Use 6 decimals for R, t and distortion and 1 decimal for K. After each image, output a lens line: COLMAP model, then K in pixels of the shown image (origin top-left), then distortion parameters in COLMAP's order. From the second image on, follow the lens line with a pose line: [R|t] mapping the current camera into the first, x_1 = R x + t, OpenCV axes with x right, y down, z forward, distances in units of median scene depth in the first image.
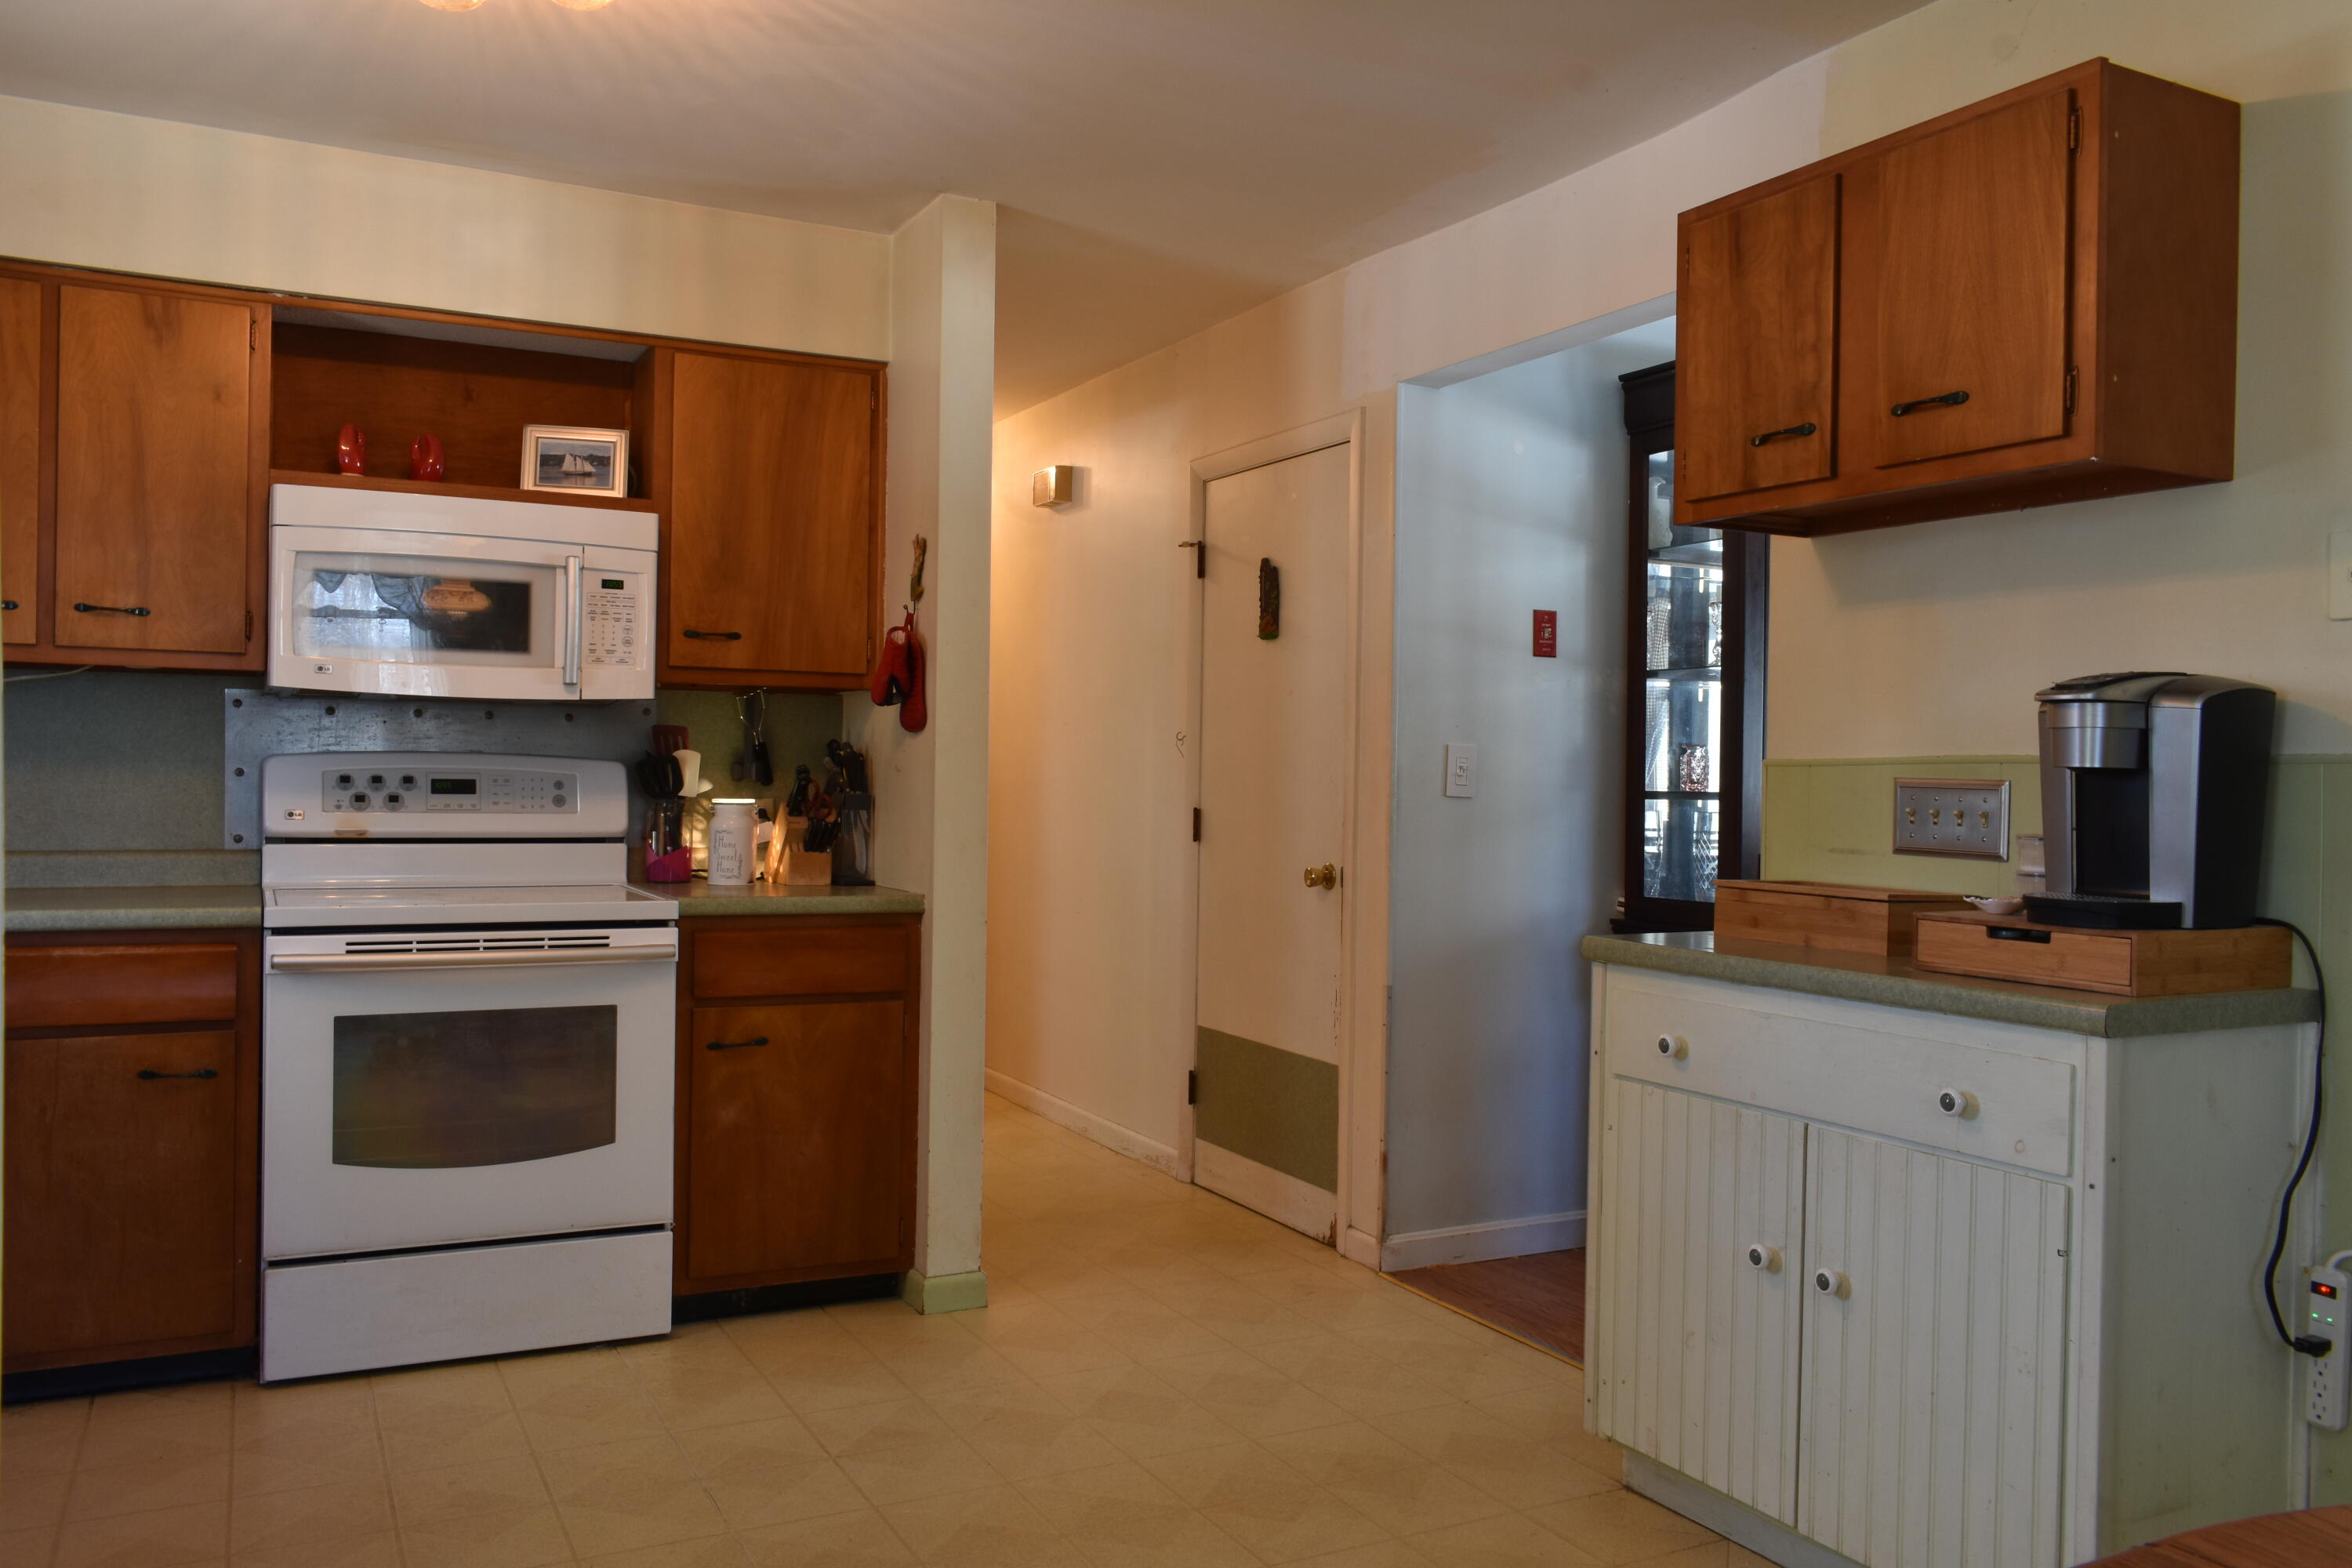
lens RADIAL K [[1833.3, 0, 1178.1], [0, 1833.3, 788.1], [0, 0, 1]] dist [-0.007069, 0.011283]
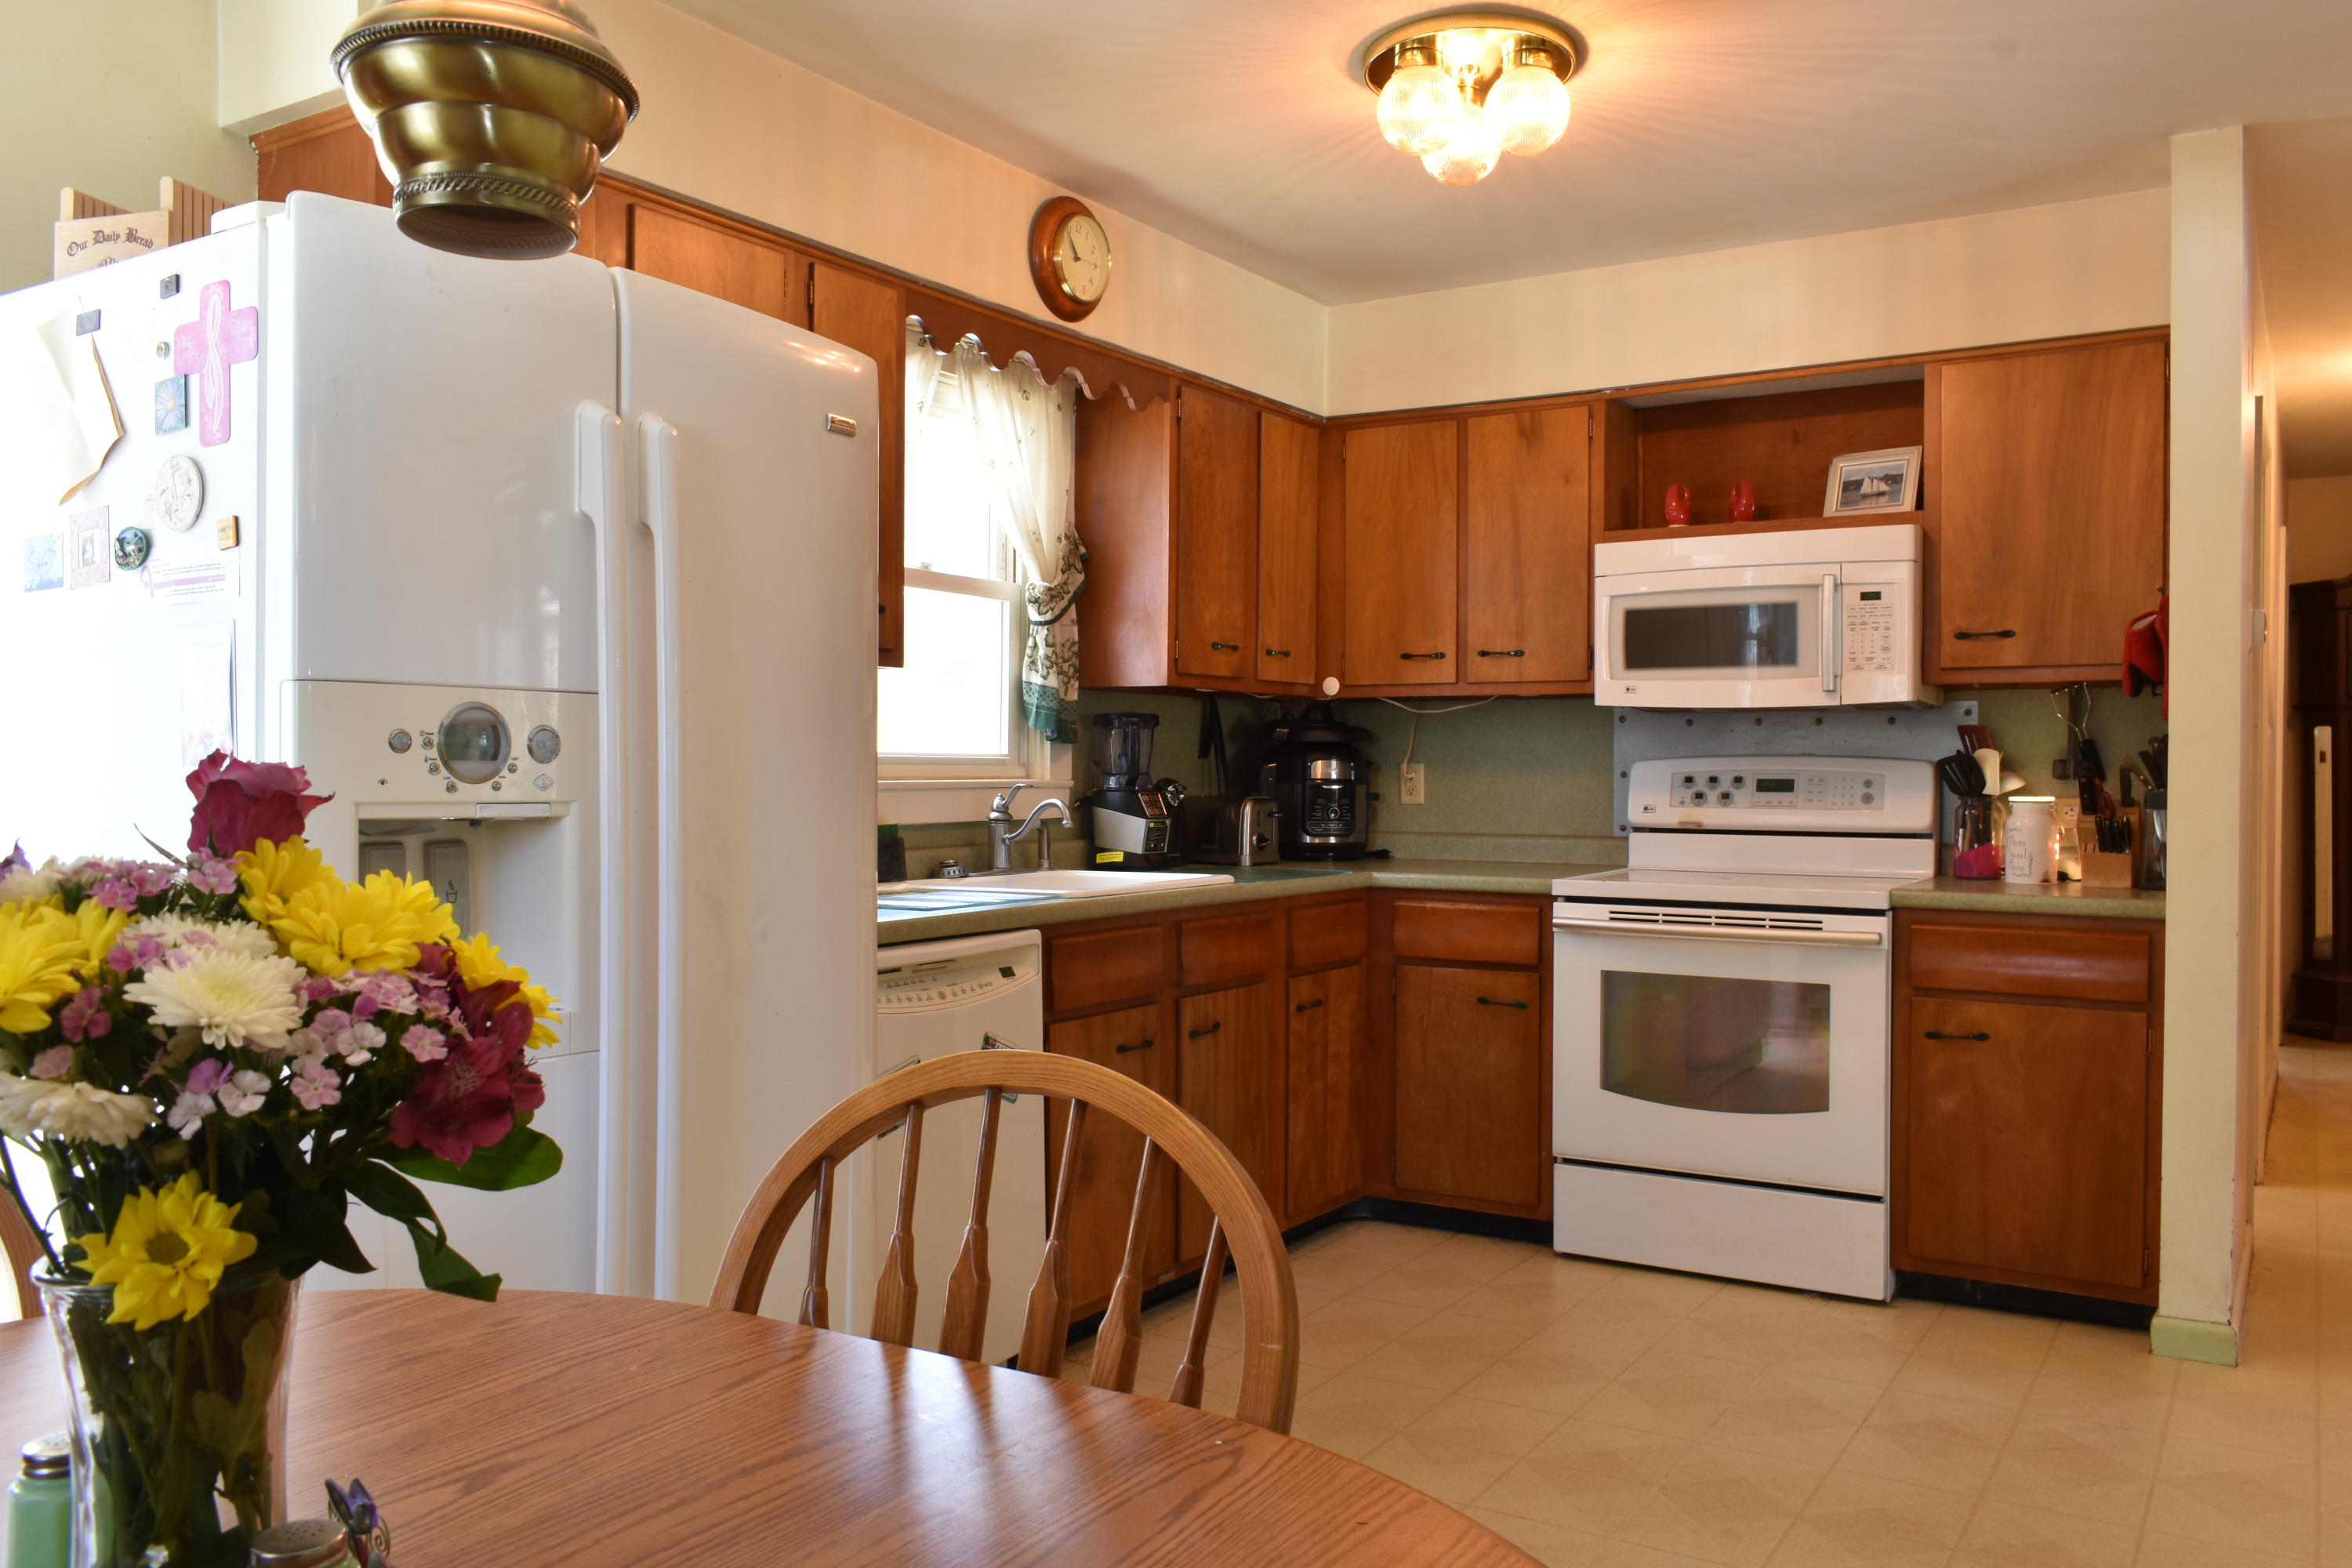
lens RADIAL K [[1833.3, 0, 1178.5], [0, 1833.3, 777.9], [0, 0, 1]] dist [-0.007069, 0.011283]
pose [[0.516544, -0.008537, -0.856218, 0.401582], [-0.000989, 0.999944, -0.010566, 0.007081], [0.856260, 0.006305, 0.516507, 0.100376]]
